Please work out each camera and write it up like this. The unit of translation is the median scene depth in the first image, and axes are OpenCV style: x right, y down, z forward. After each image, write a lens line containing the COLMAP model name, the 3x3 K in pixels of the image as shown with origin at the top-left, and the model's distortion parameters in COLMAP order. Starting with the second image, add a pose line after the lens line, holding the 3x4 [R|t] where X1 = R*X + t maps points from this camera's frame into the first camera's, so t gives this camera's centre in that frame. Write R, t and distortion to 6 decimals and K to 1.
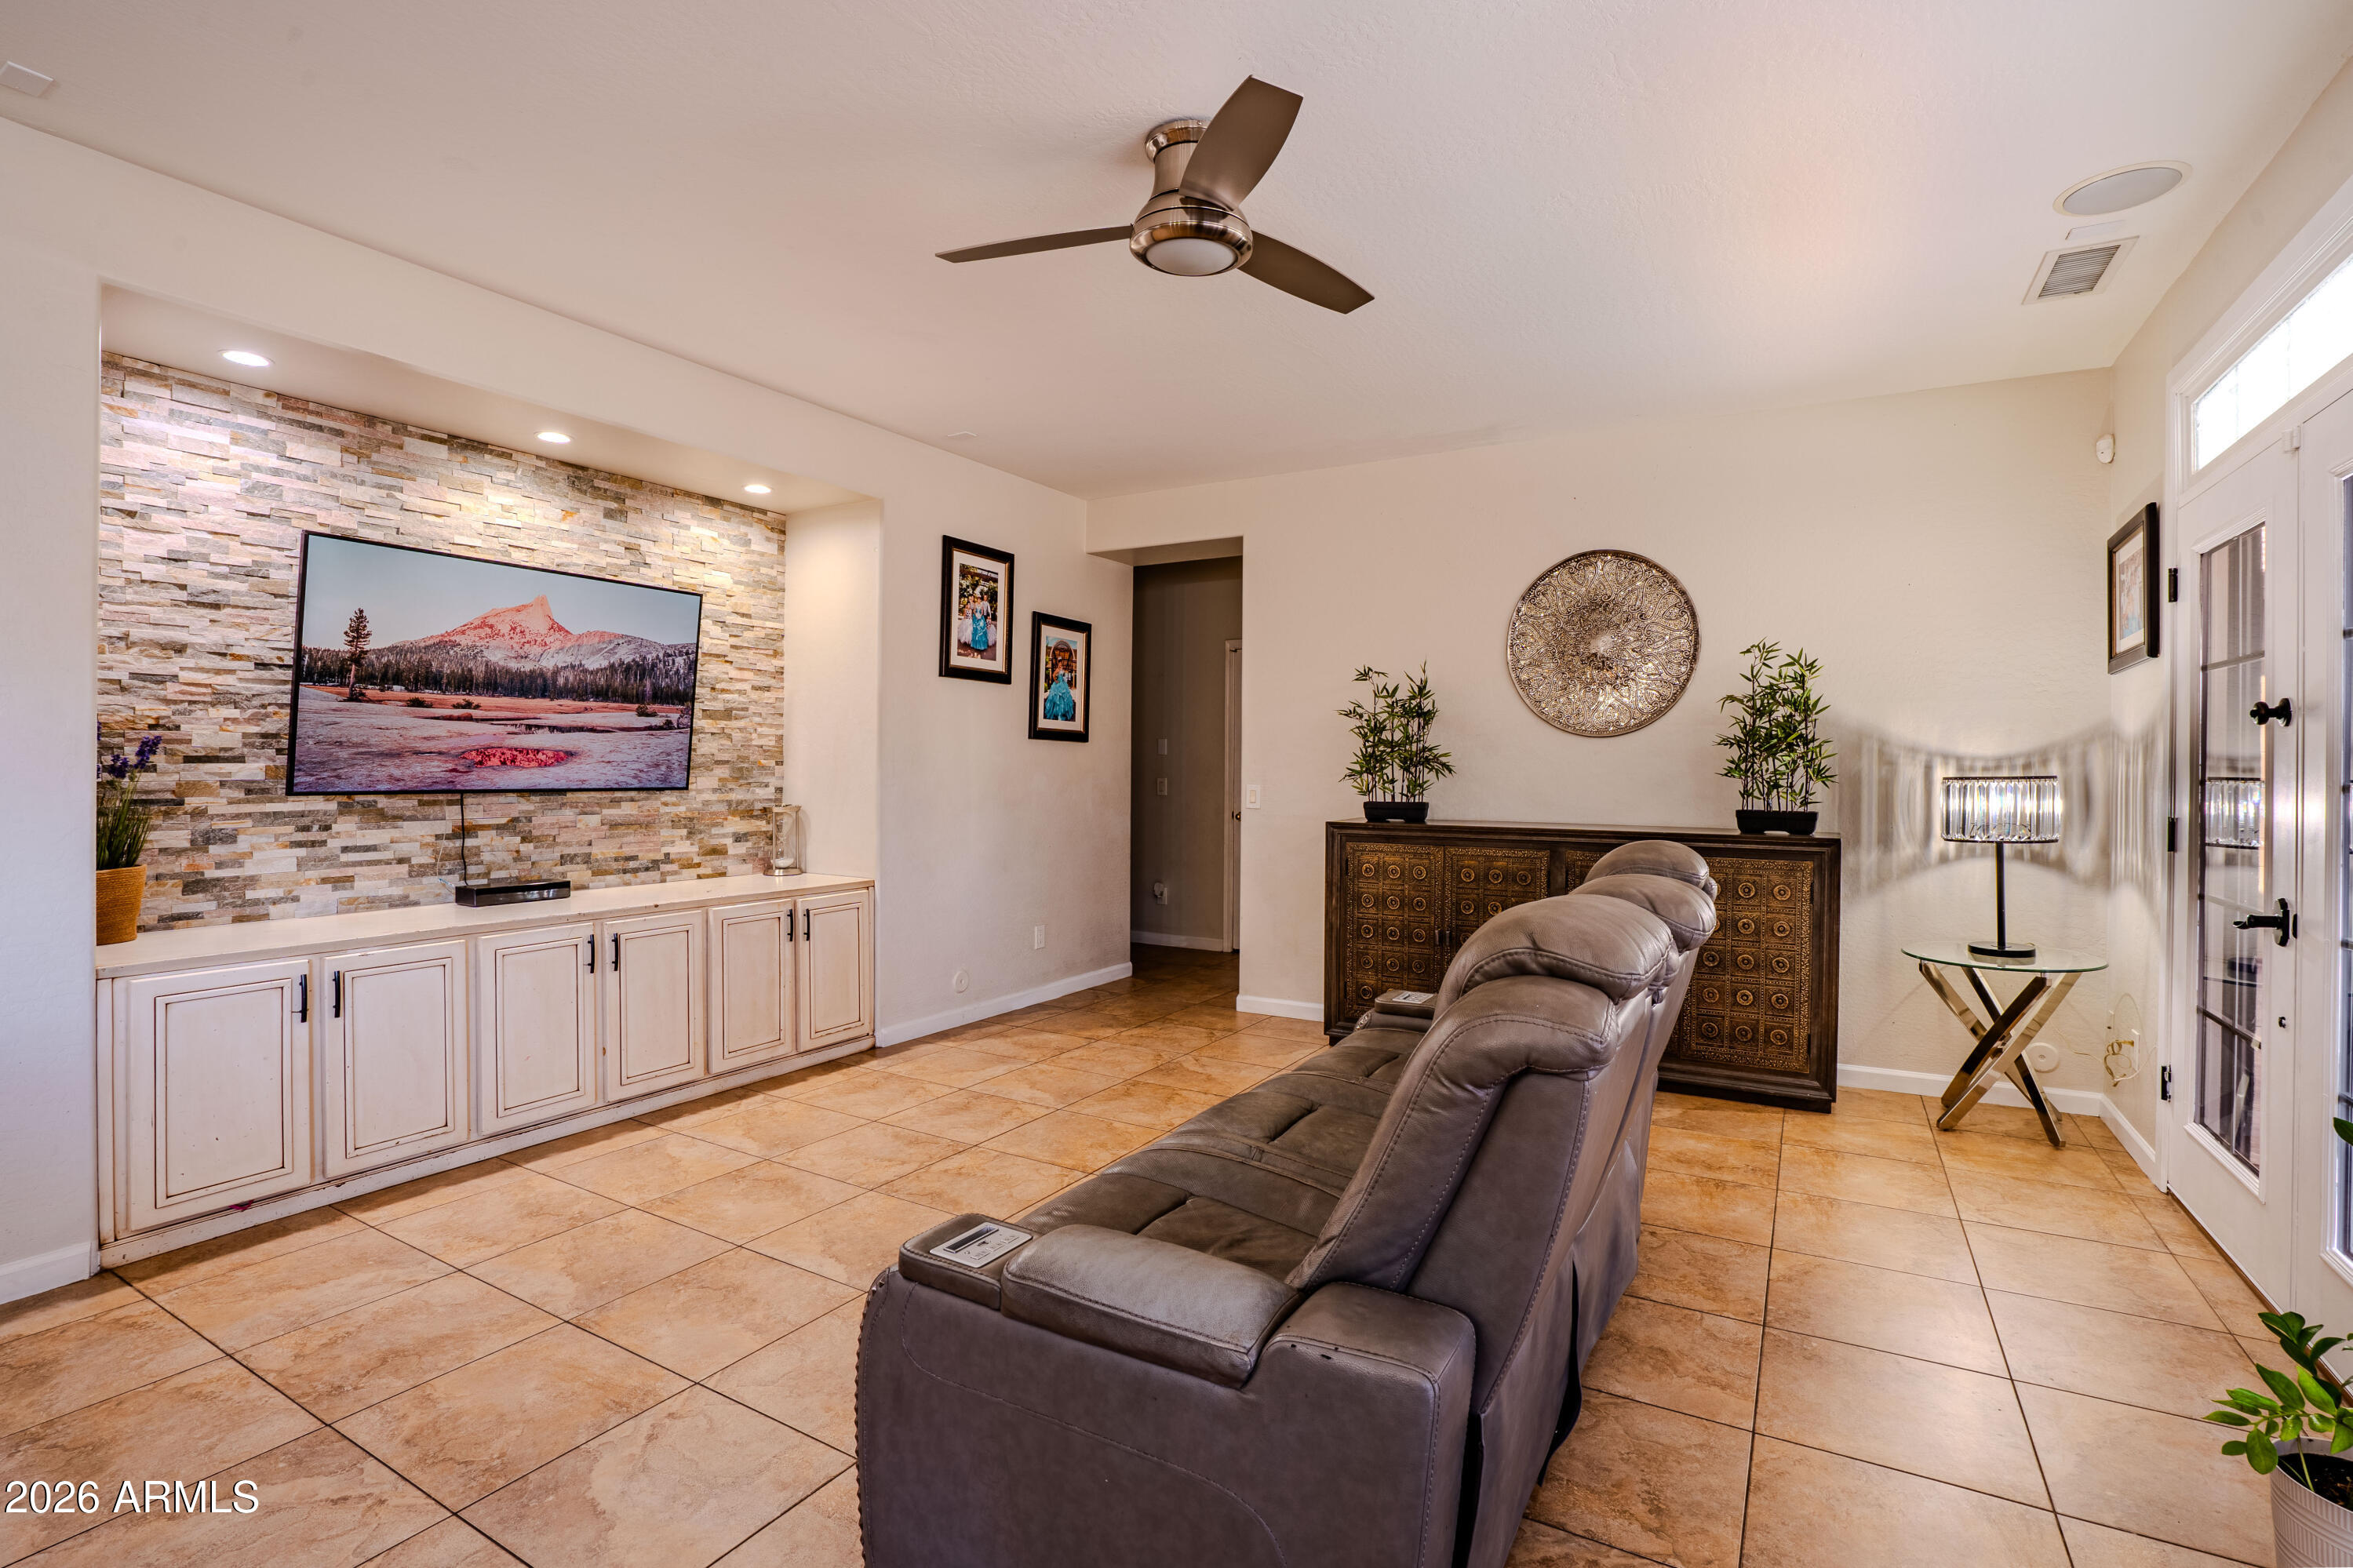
lens RADIAL K [[1106.3, 0, 1174.5], [0, 1106.3, 770.2], [0, 0, 1]] dist [-0.072645, 0.036812]
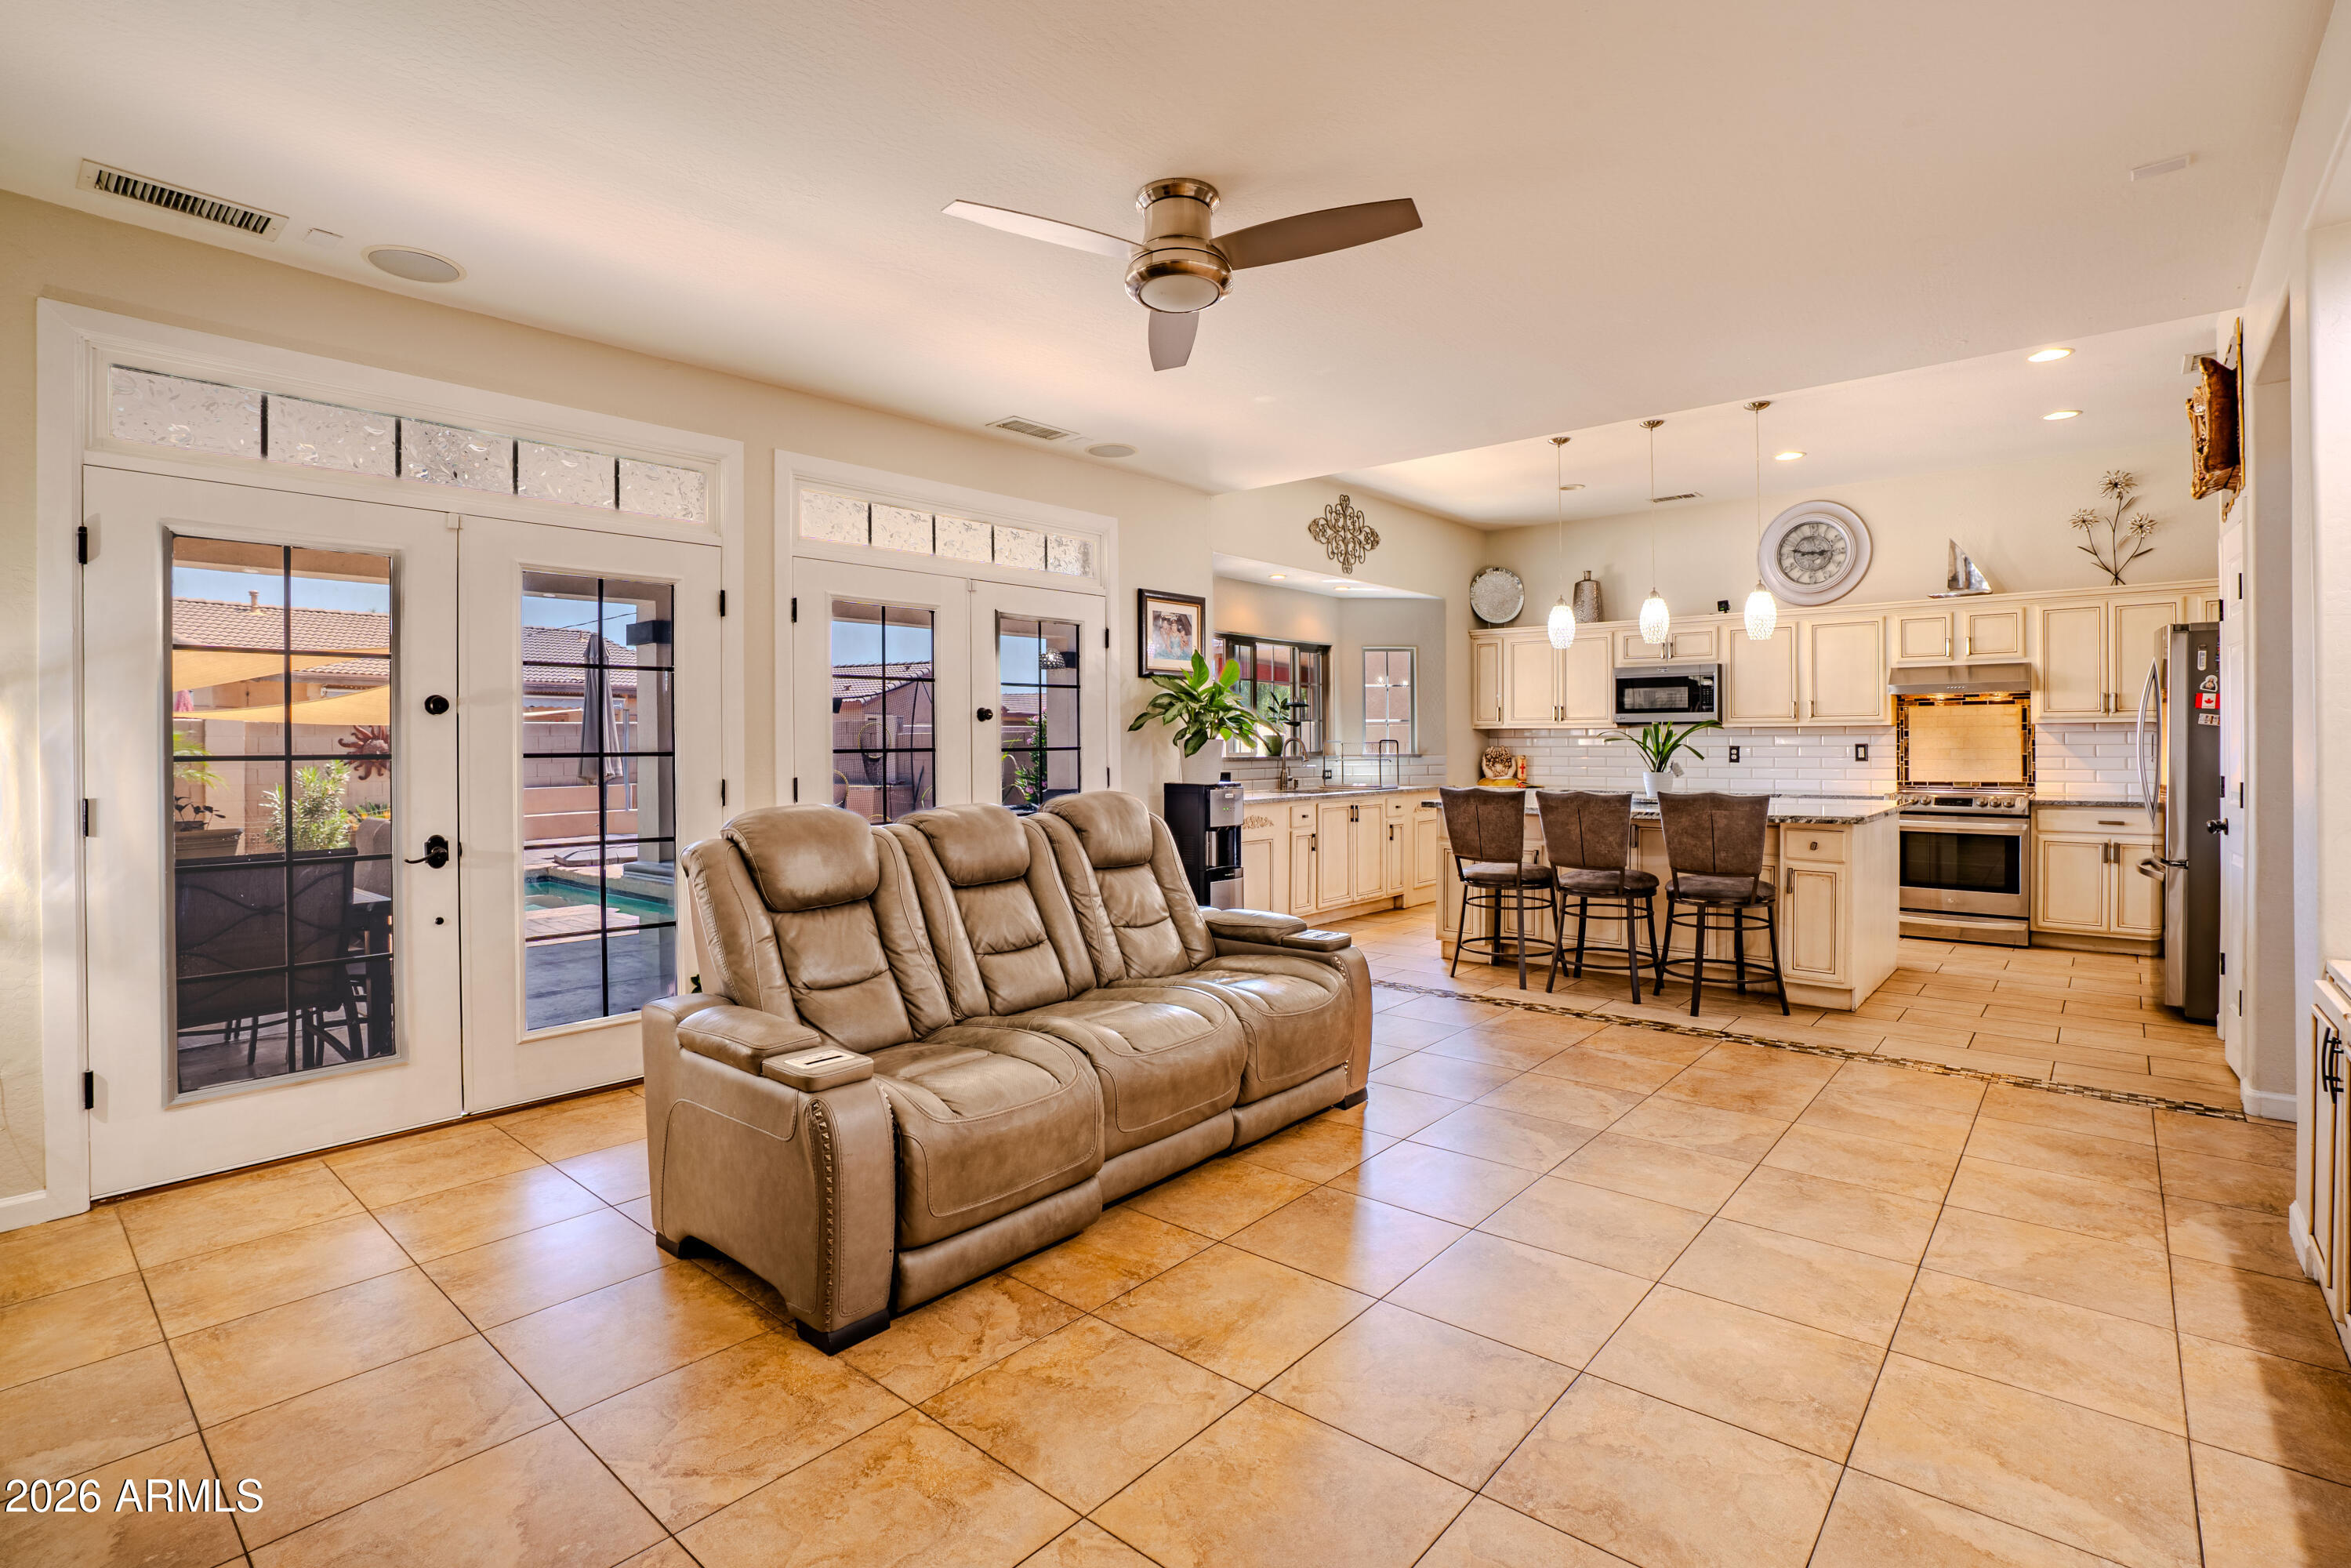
lens RADIAL K [[1122.0, 0, 1175.6], [0, 1122.0, 740.8], [0, 0, 1]] dist [-0.059749, 0.020877]
pose [[-0.983760, 0.000465, 0.179486, -0.120184], [0.001888, 0.999968, 0.007757, -0.009160], [-0.179477, 0.007970, -0.983730, 1.339176]]
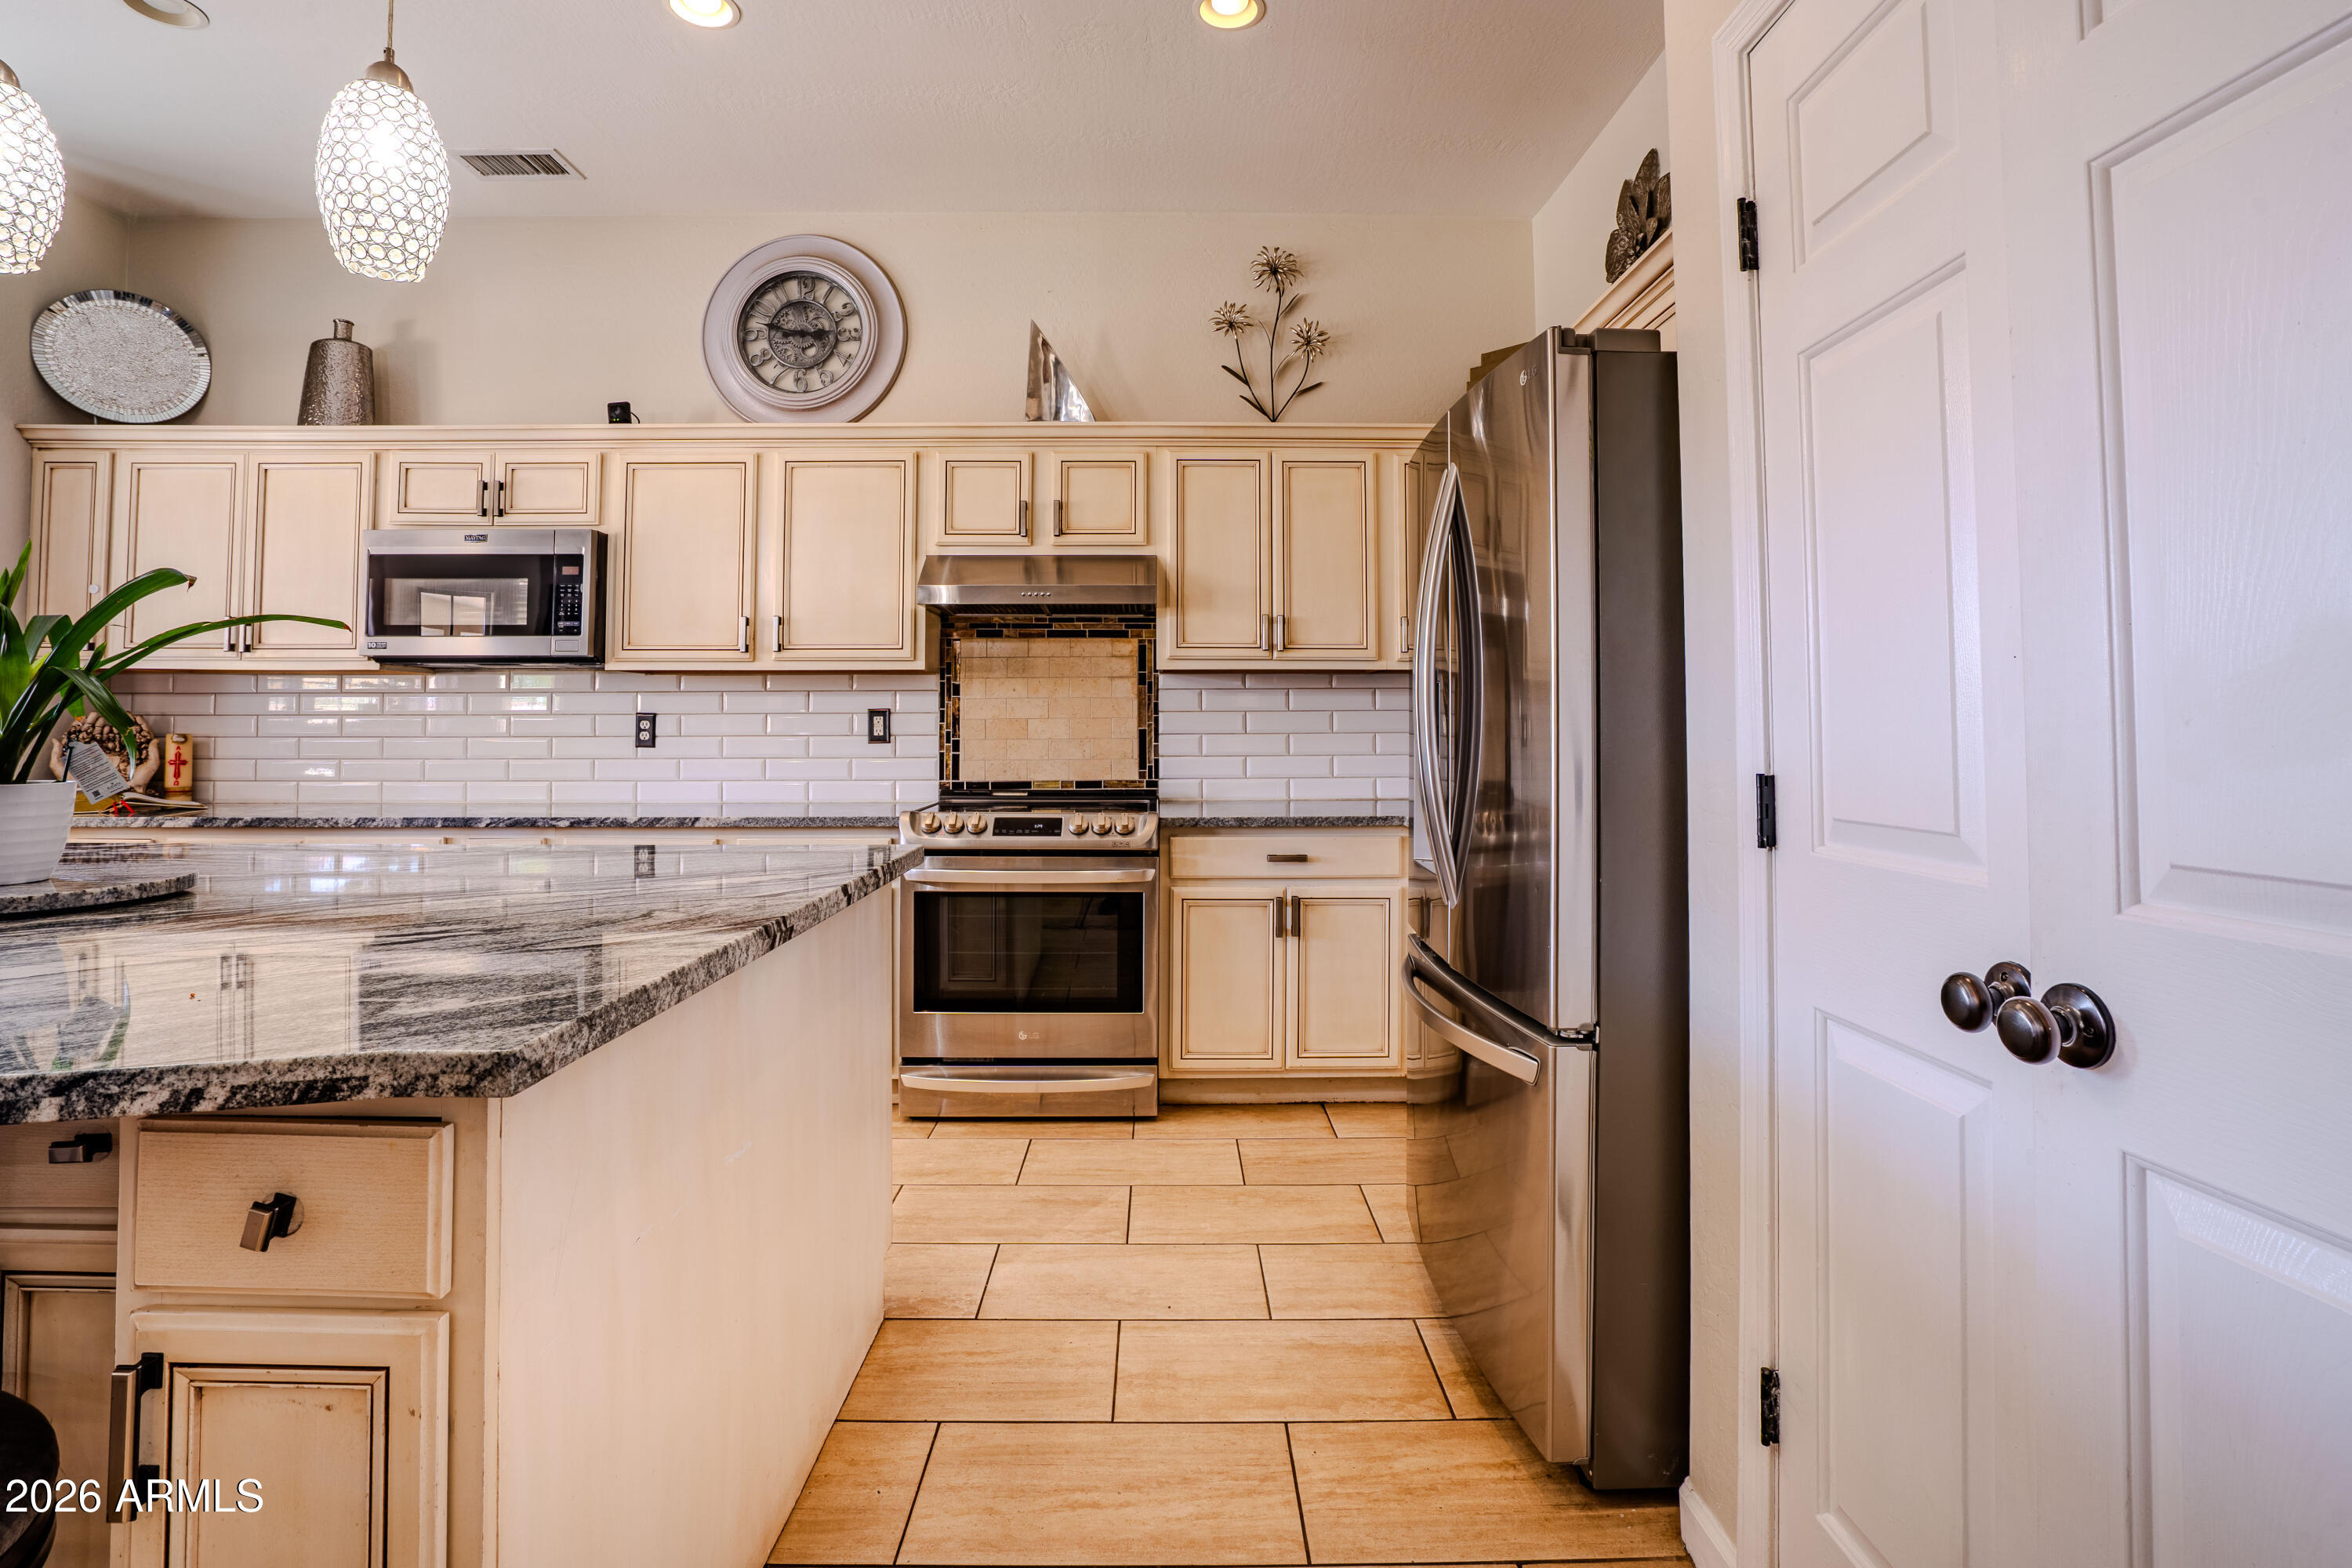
lens RADIAL K [[1123.4, 0, 1189.9], [0, 1123.4, 680.4], [0, 0, 1]] dist [-0.069398, 0.028235]
pose [[-0.848411, -0.024294, -0.528780, -0.640932], [-0.005708, 0.999308, -0.036752, 0.021415], [0.529307, -0.028163, -0.847963, 0.270061]]
